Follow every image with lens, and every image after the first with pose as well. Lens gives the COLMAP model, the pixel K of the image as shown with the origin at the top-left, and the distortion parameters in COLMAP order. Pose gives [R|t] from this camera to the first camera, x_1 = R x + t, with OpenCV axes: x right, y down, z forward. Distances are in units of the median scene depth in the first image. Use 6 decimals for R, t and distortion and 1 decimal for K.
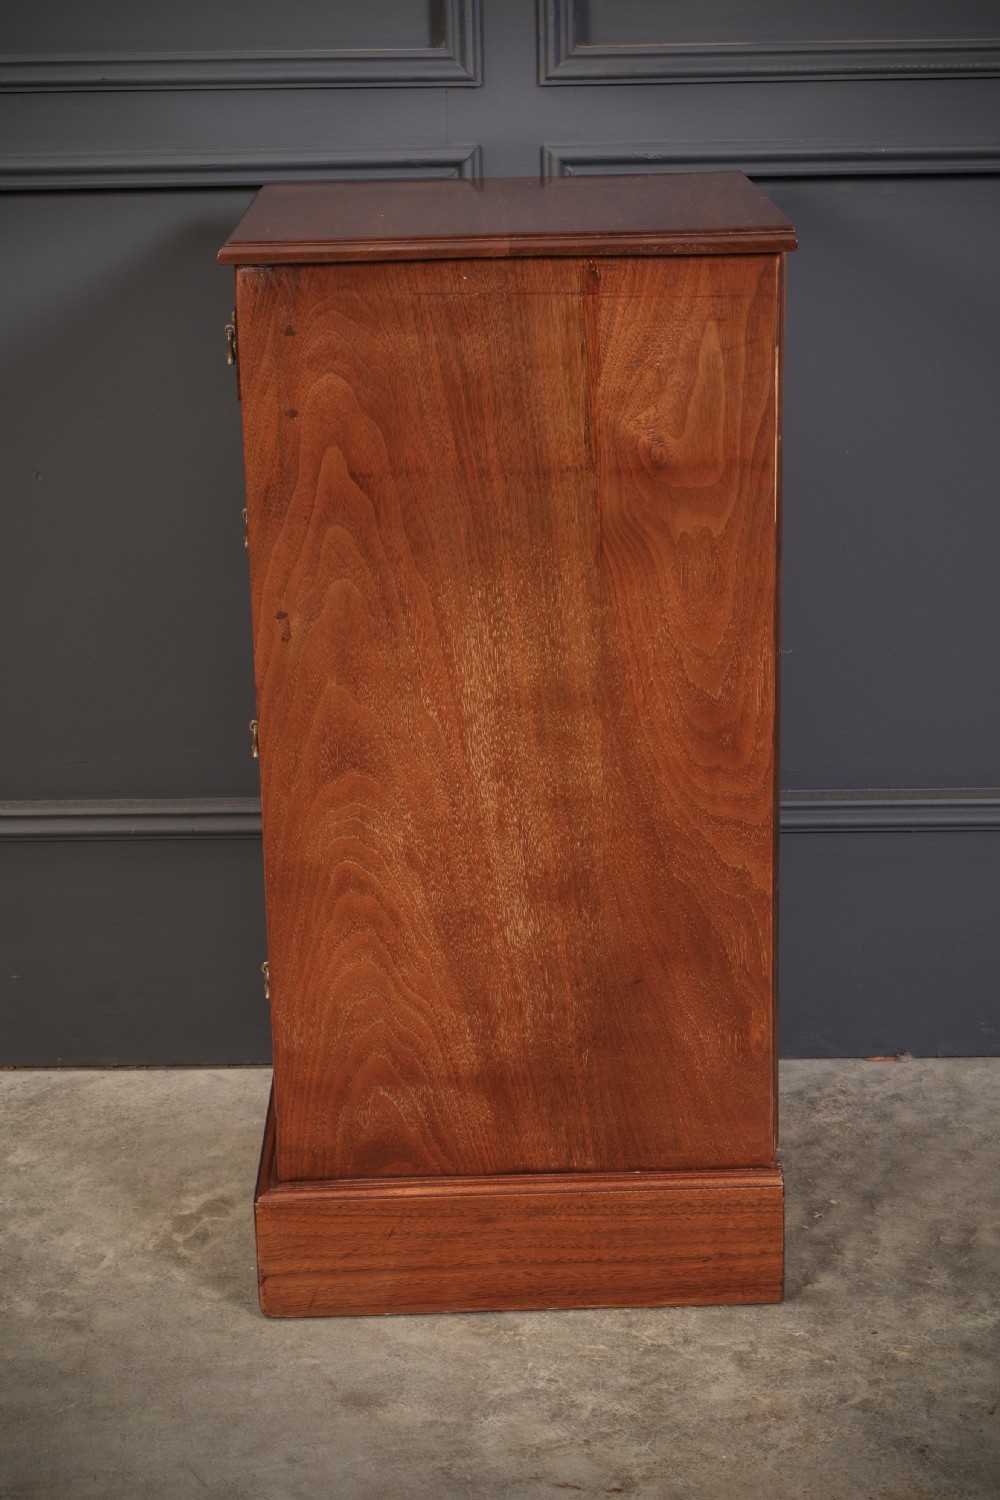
lens RADIAL K [[3009.0, 0, 498.1], [0, 3009.0, 745.9], [0, 0, 1]] dist [0.036946, -0.006045]
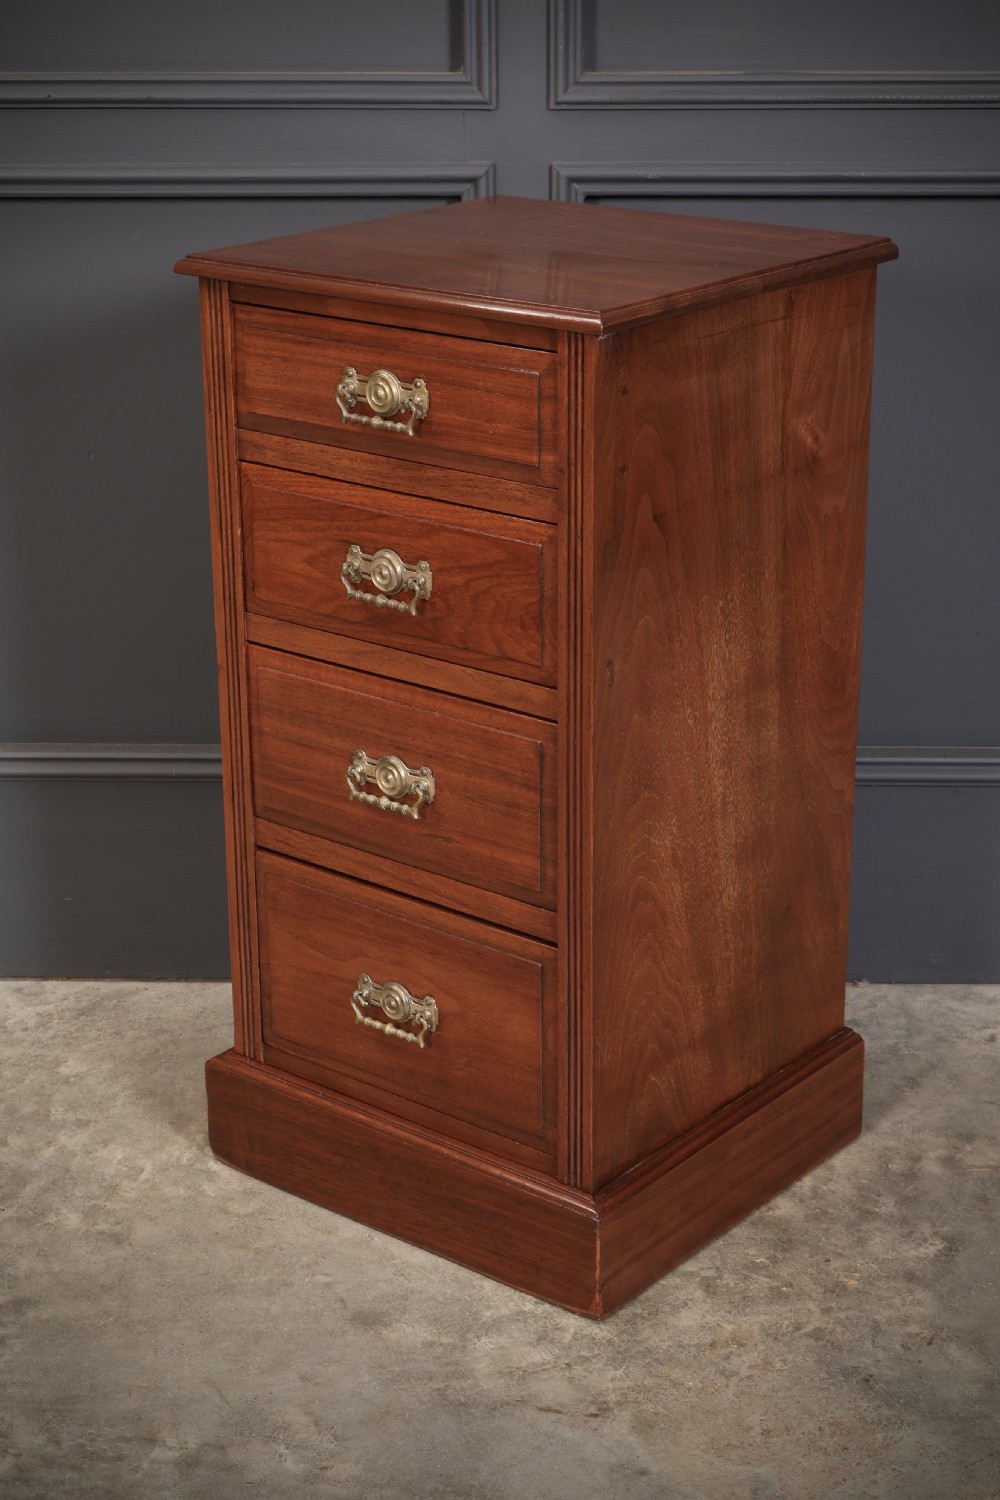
lens RADIAL K [[2628.0, 0, 504.2], [0, 2628.0, 749.2], [0, 0, 1]] dist [0.040608, -0.062602]
pose [[0.999866, 0.015966, -0.003483, 0.004902], [-0.015672, 0.997251, 0.072425, -0.063146], [0.004630, -0.072360, 0.997368, 0.036196]]
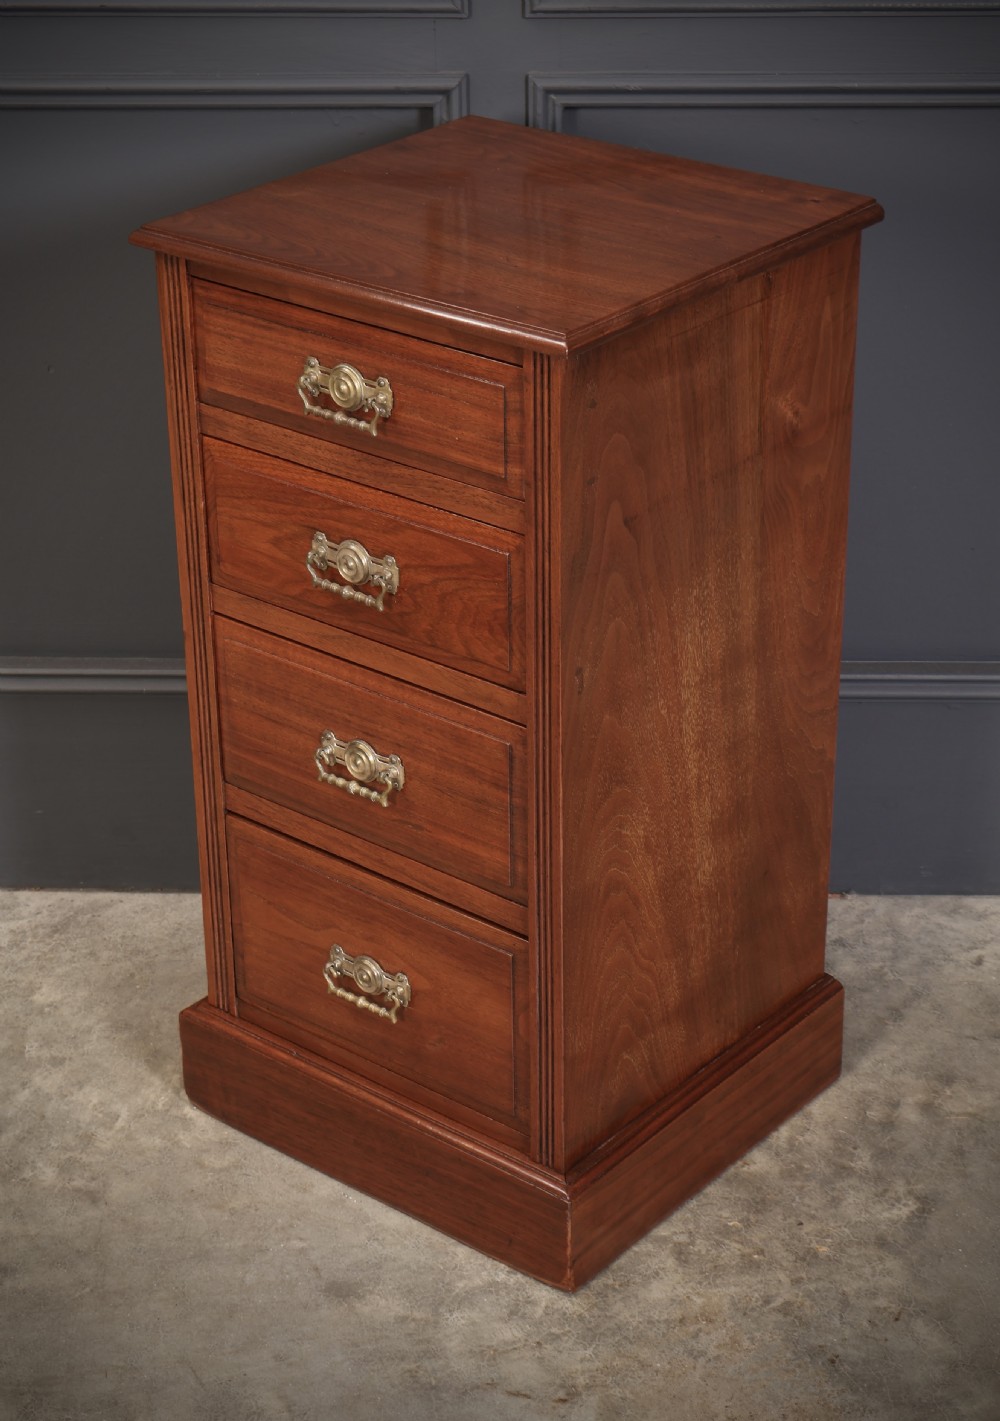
lens RADIAL K [[2814.5, 0, 514.2], [0, 2814.5, 743.4], [0, 0, 1]] dist [0.034382, -0.104900]
pose [[0.999864, 0.015829, -0.004620, 0.019826], [-0.014582, 0.979602, 0.200416, -0.187890], [0.007698, -0.200321, 0.979700, 0.004384]]
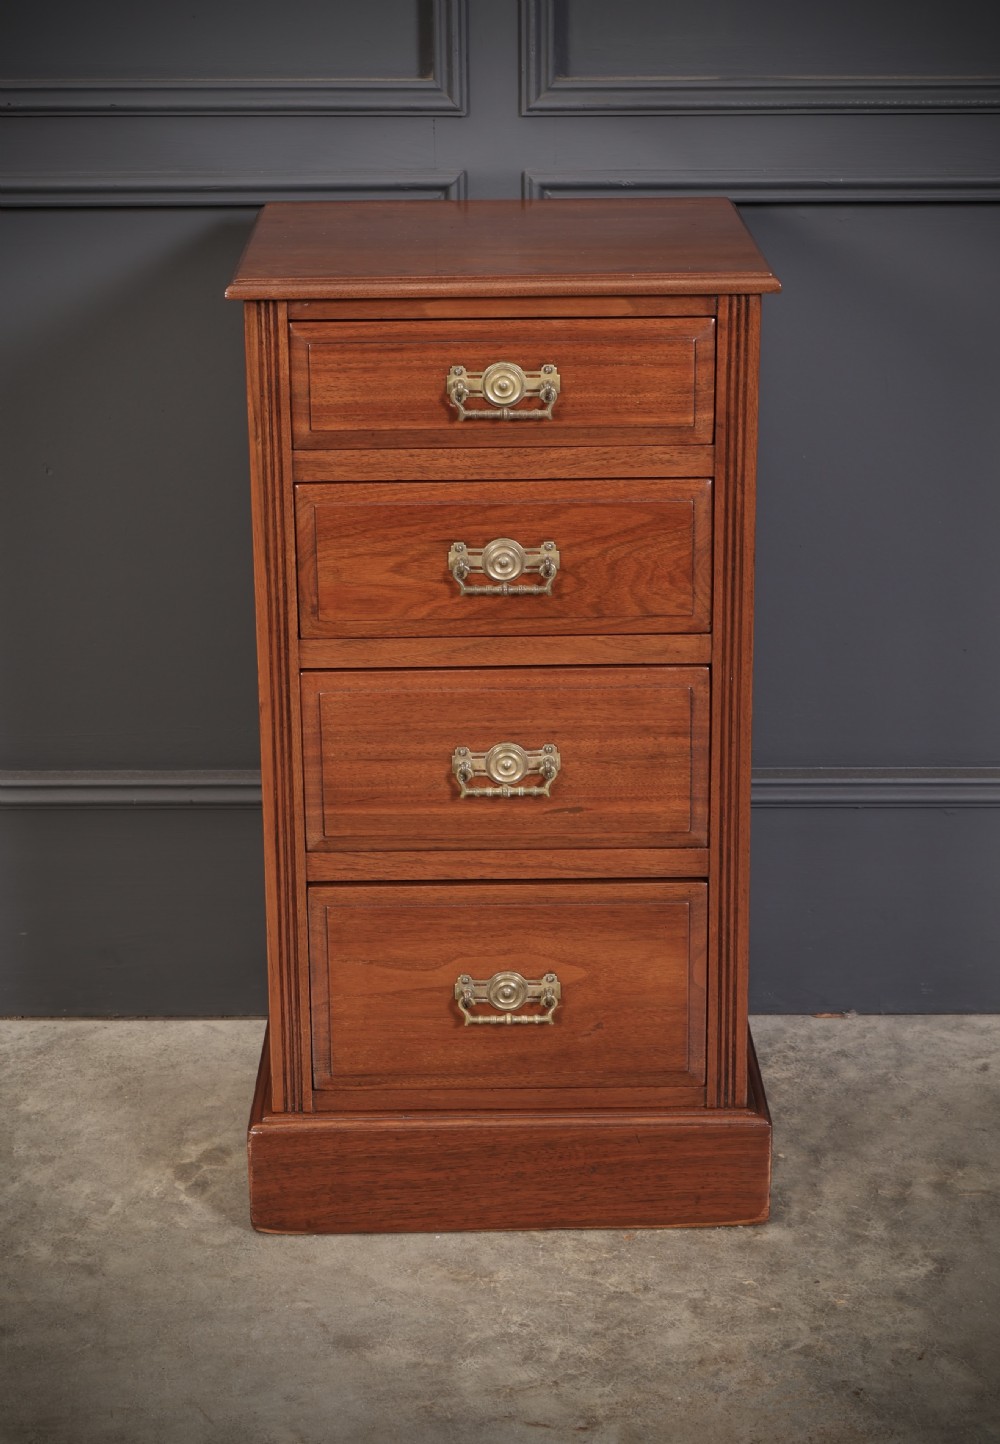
lens RADIAL K [[3034.6, 0, 497.8], [0, 3034.6, 746.2], [0, 0, 1]] dist [0.048285, -0.047538]
pose [[0.999866, 0.008472, 0.013979, -0.008656], [-0.009103, 0.998915, 0.045678, -0.049765], [-0.013577, -0.045800, 0.998858, -0.097351]]
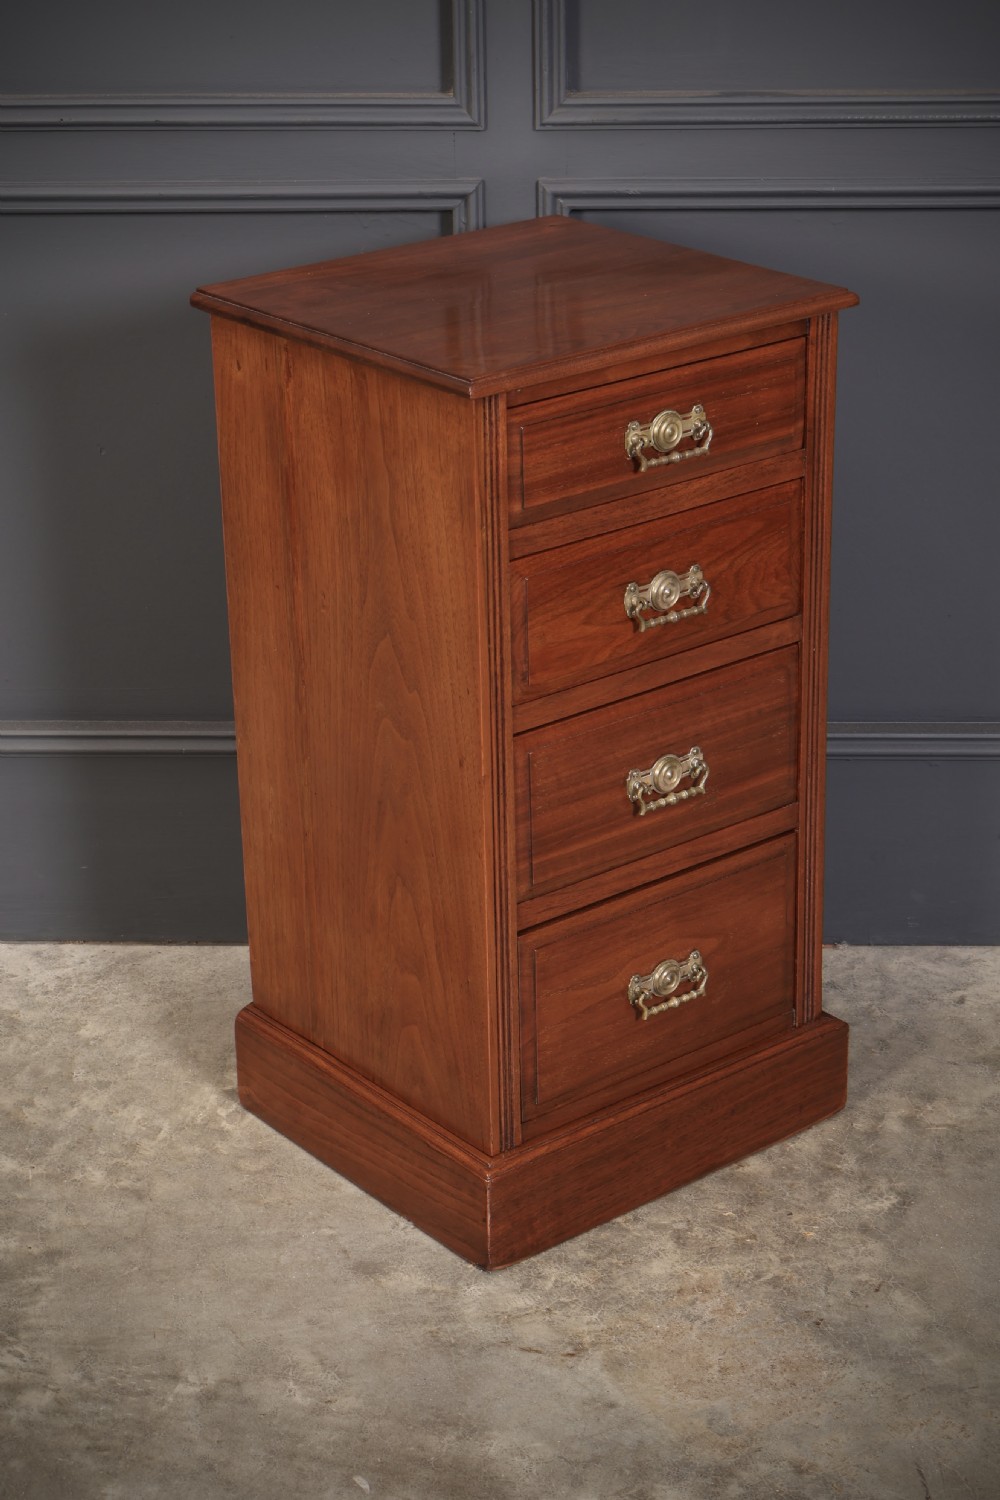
lens RADIAL K [[3009.0, 0, 498.1], [0, 3009.0, 745.9], [0, 0, 1]] dist [0.036946, -0.006045]
pose [[0.999772, 0.012736, -0.017154, 0.024784], [-0.010535, 0.992377, 0.122785, -0.140678], [0.018587, -0.122576, 0.992285, -0.188667]]
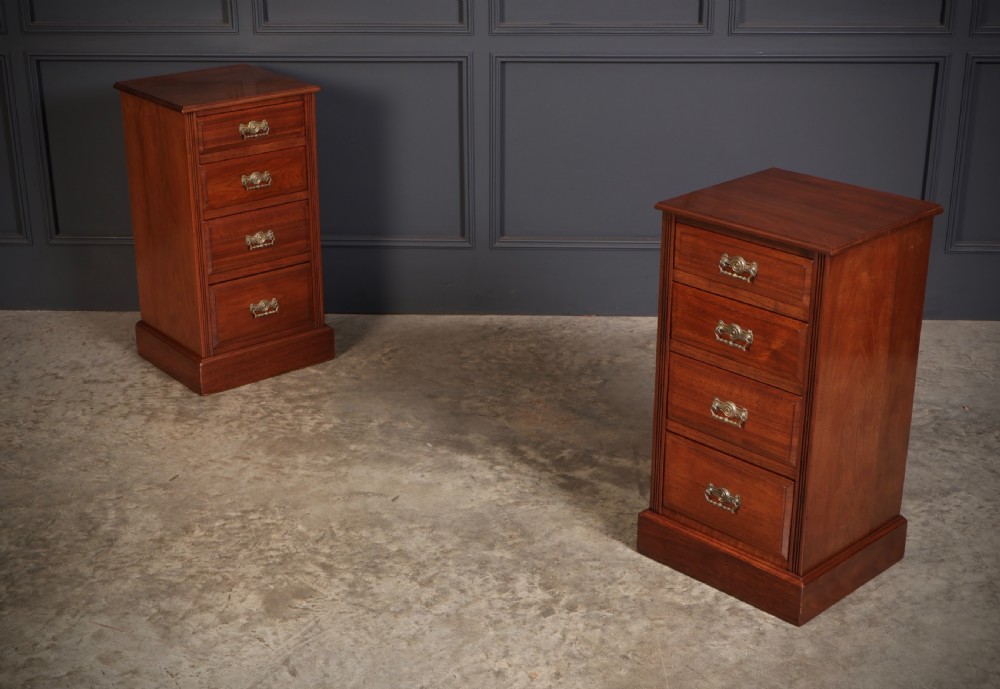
lens RADIAL K [[1521.4, 0, 500.0], [0, 1521.4, 345.7], [0, 0, 1]] dist [0.038136, 0.017684]
pose [[0.999673, 0.021815, -0.013371, 0.063667], [-0.020295, 0.994284, 0.104817, -0.051274], [0.015581, -0.104512, 0.994402, -0.885195]]
